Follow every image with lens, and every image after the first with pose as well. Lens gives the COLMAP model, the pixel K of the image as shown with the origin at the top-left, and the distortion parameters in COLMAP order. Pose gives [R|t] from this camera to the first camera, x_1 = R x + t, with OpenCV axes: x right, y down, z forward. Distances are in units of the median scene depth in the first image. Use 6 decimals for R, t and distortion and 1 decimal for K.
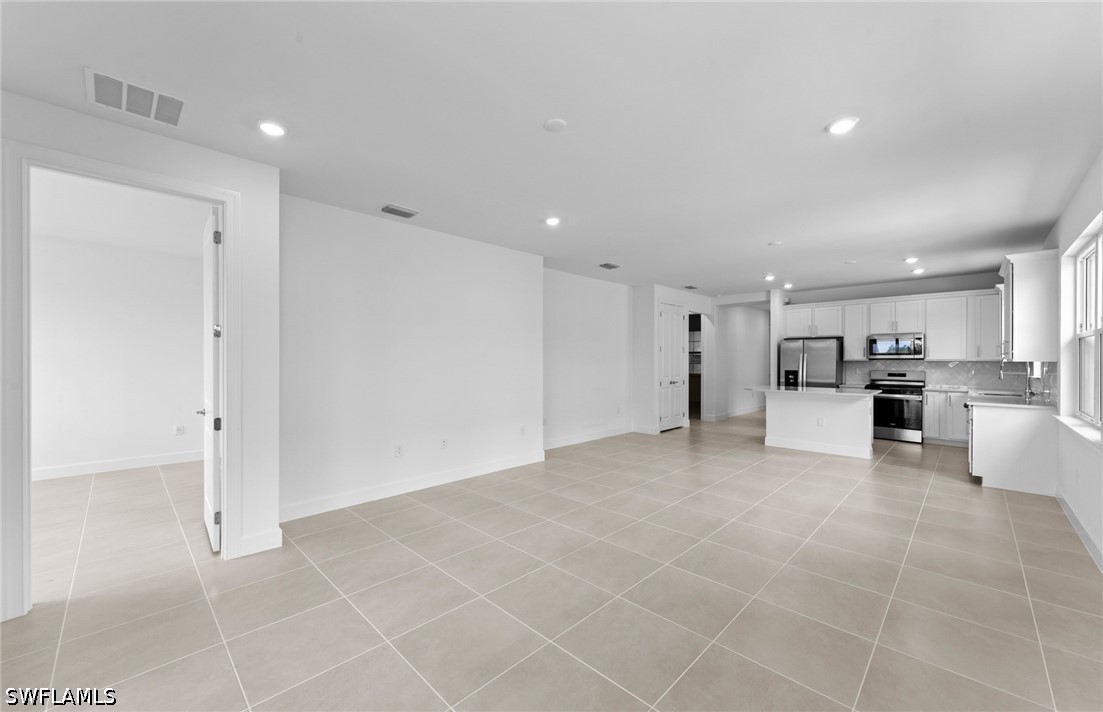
lens RADIAL K [[425.1, 0, 543.0], [0, 425.1, 359.1], [0, 0, 1]] dist [-0.000429, -0.000369]
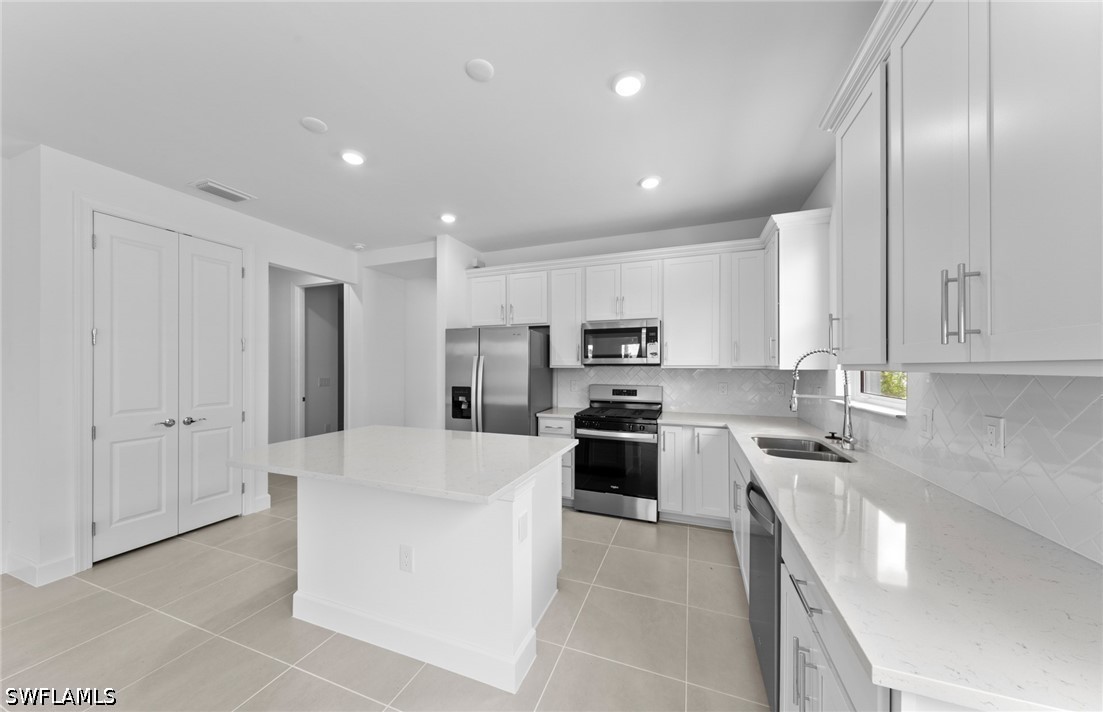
lens RADIAL K [[385.9, 0, 544.0], [0, 385.9, 365.1], [0, 0, 1]] dist [-0.000054, -0.000157]
pose [[0.911012, 0.001631, 0.412376, 0.513121], [-0.000605, 0.999996, -0.002617, 0.001222], [-0.412379, 0.002135, 0.911010, 0.562656]]
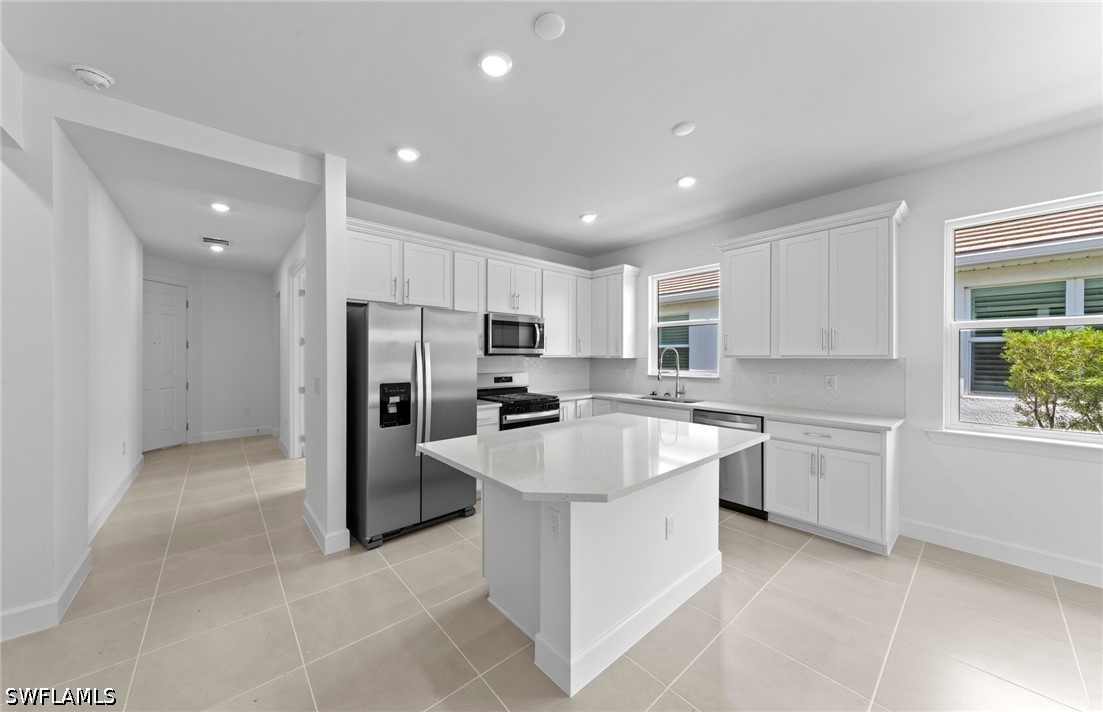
lens RADIAL K [[385.9, 0, 551.7], [0, 385.9, 358.7], [0, 0, 1]] dist [-0.000054, -0.000157]
pose [[0.034339, -0.005234, 0.999397, 0.254030], [-0.003080, 0.999981, 0.005343, 0.002320], [-0.999405, -0.003262, 0.034323, 0.902498]]
